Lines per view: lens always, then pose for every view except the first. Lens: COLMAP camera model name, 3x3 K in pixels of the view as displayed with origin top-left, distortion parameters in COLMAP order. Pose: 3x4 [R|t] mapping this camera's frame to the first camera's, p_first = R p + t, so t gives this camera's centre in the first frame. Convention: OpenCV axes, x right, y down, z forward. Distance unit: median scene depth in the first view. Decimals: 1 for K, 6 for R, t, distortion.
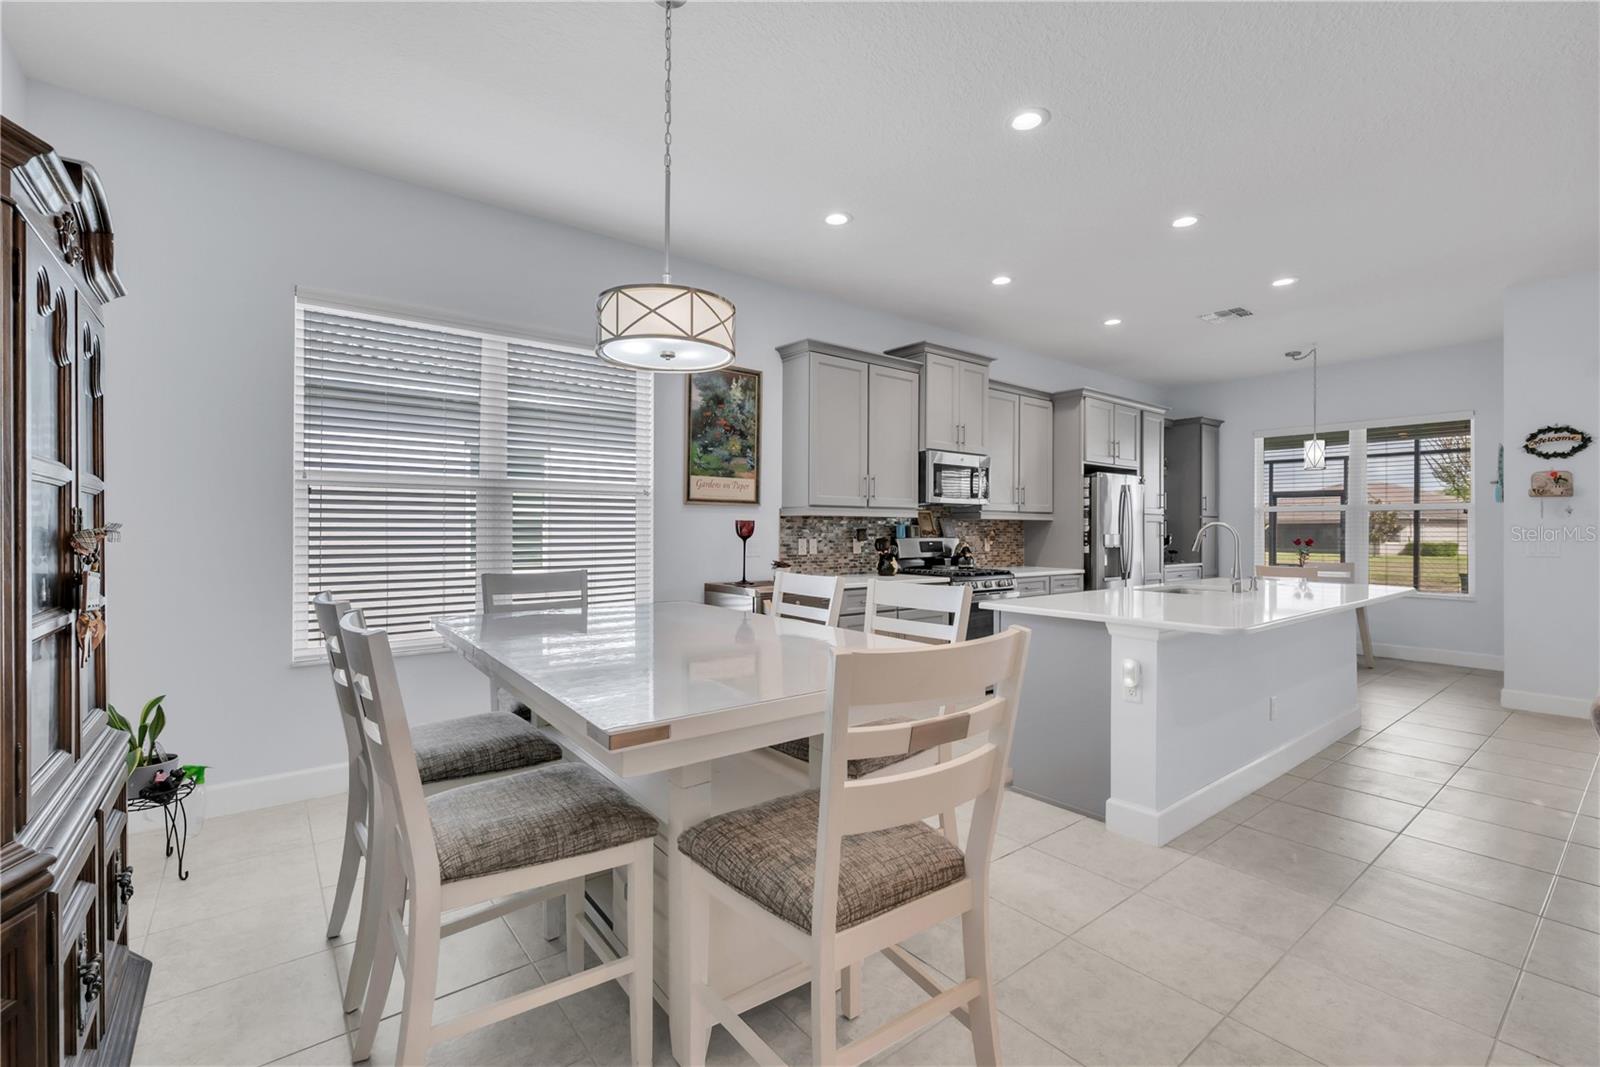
lens RADIAL K [[689.9, 0, 796.5], [0, 689.9, 529.3], [0, 0, 1]] dist [0.000250, 0.000143]
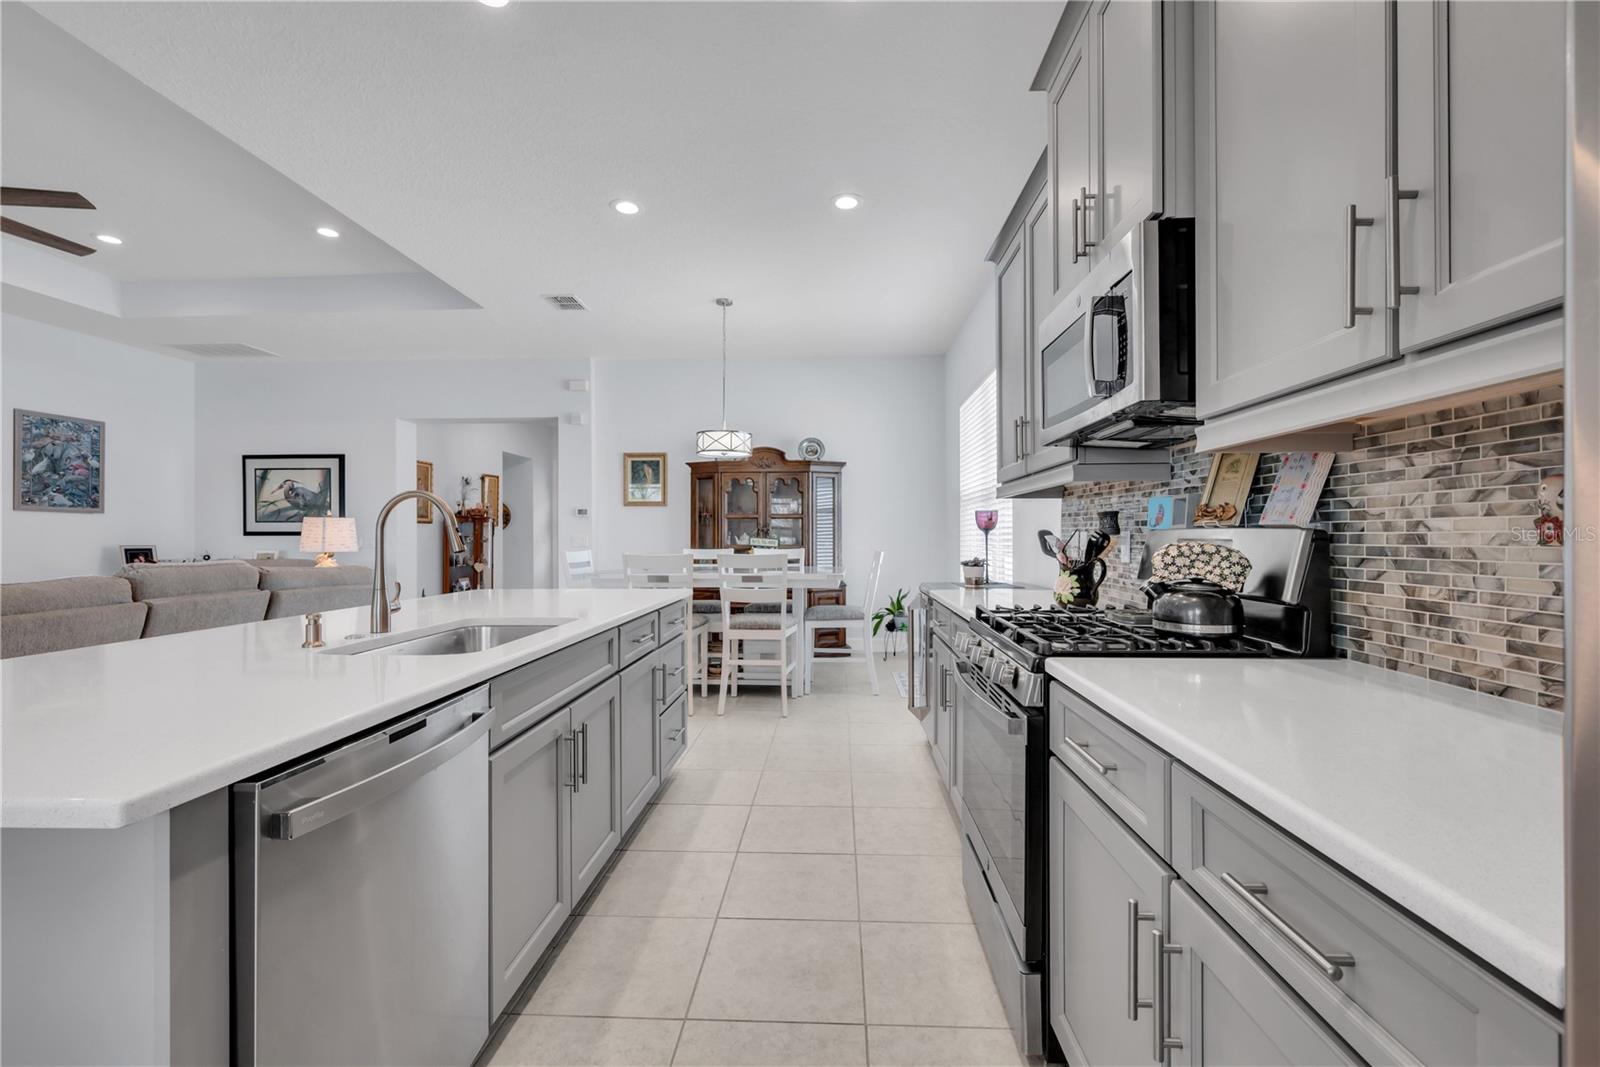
lens RADIAL K [[679.3, 0, 818.4], [0, 679.3, 540.3], [0, 0, 1]] dist [-0.000546, 0.000003]
pose [[-0.632765, 0.005971, -0.774321, 0.616316], [0.003036, 0.999982, 0.005230, 0.017130], [0.774338, 0.000958, -0.632771, 1.169195]]
